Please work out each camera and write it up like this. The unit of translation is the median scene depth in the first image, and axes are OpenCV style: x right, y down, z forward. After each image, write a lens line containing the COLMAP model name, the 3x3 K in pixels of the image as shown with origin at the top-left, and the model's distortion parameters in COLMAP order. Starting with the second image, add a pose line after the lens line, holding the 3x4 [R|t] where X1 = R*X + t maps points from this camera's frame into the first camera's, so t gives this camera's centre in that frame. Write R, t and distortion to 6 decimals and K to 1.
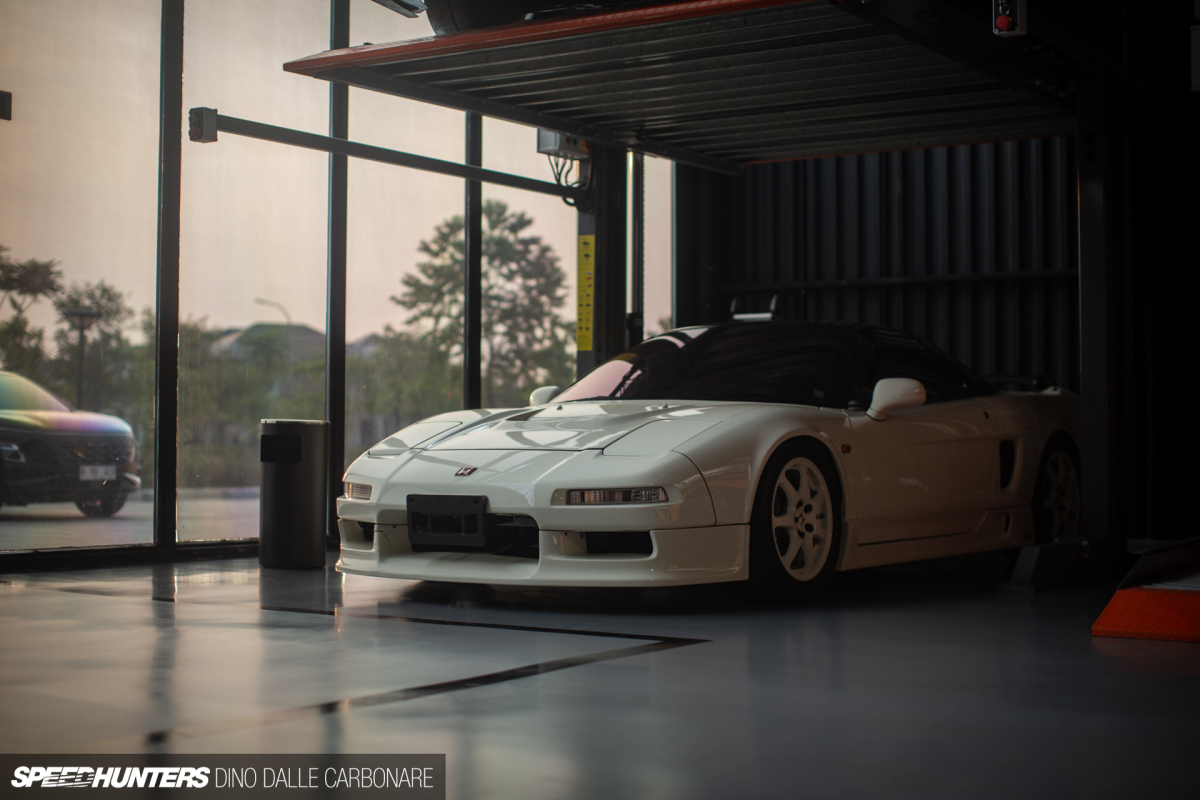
lens RADIAL K [[1751.2, 0, 600.0], [0, 1751.2, 400.0], [0, 0, 1]] dist [-0.162641, 0.122724]
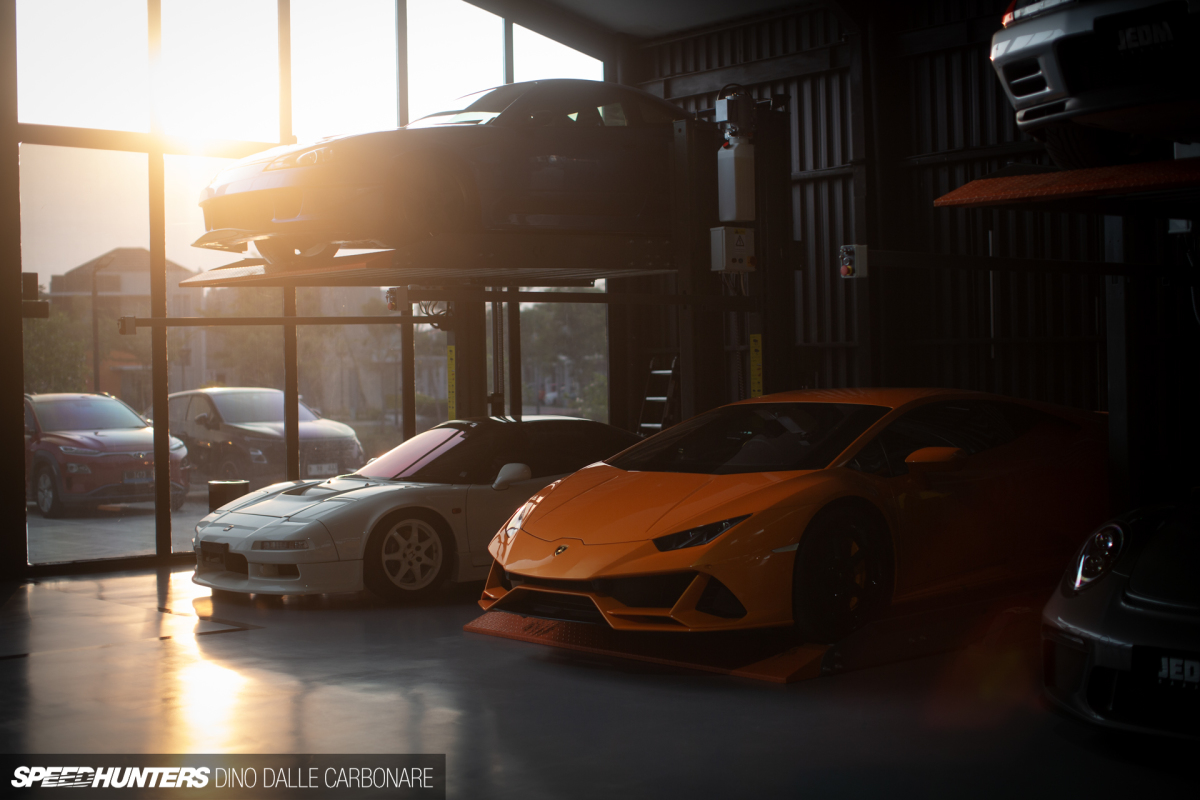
lens RADIAL K [[1751.2, 0, 600.0], [0, 1751.2, 400.0], [0, 0, 1]] dist [-0.162641, 0.122724]
pose [[0.960015, -0.019975, -0.279234, 0.780442], [0.031097, 0.998887, 0.035456, -0.140748], [0.278216, -0.042722, 0.959568, -0.607468]]
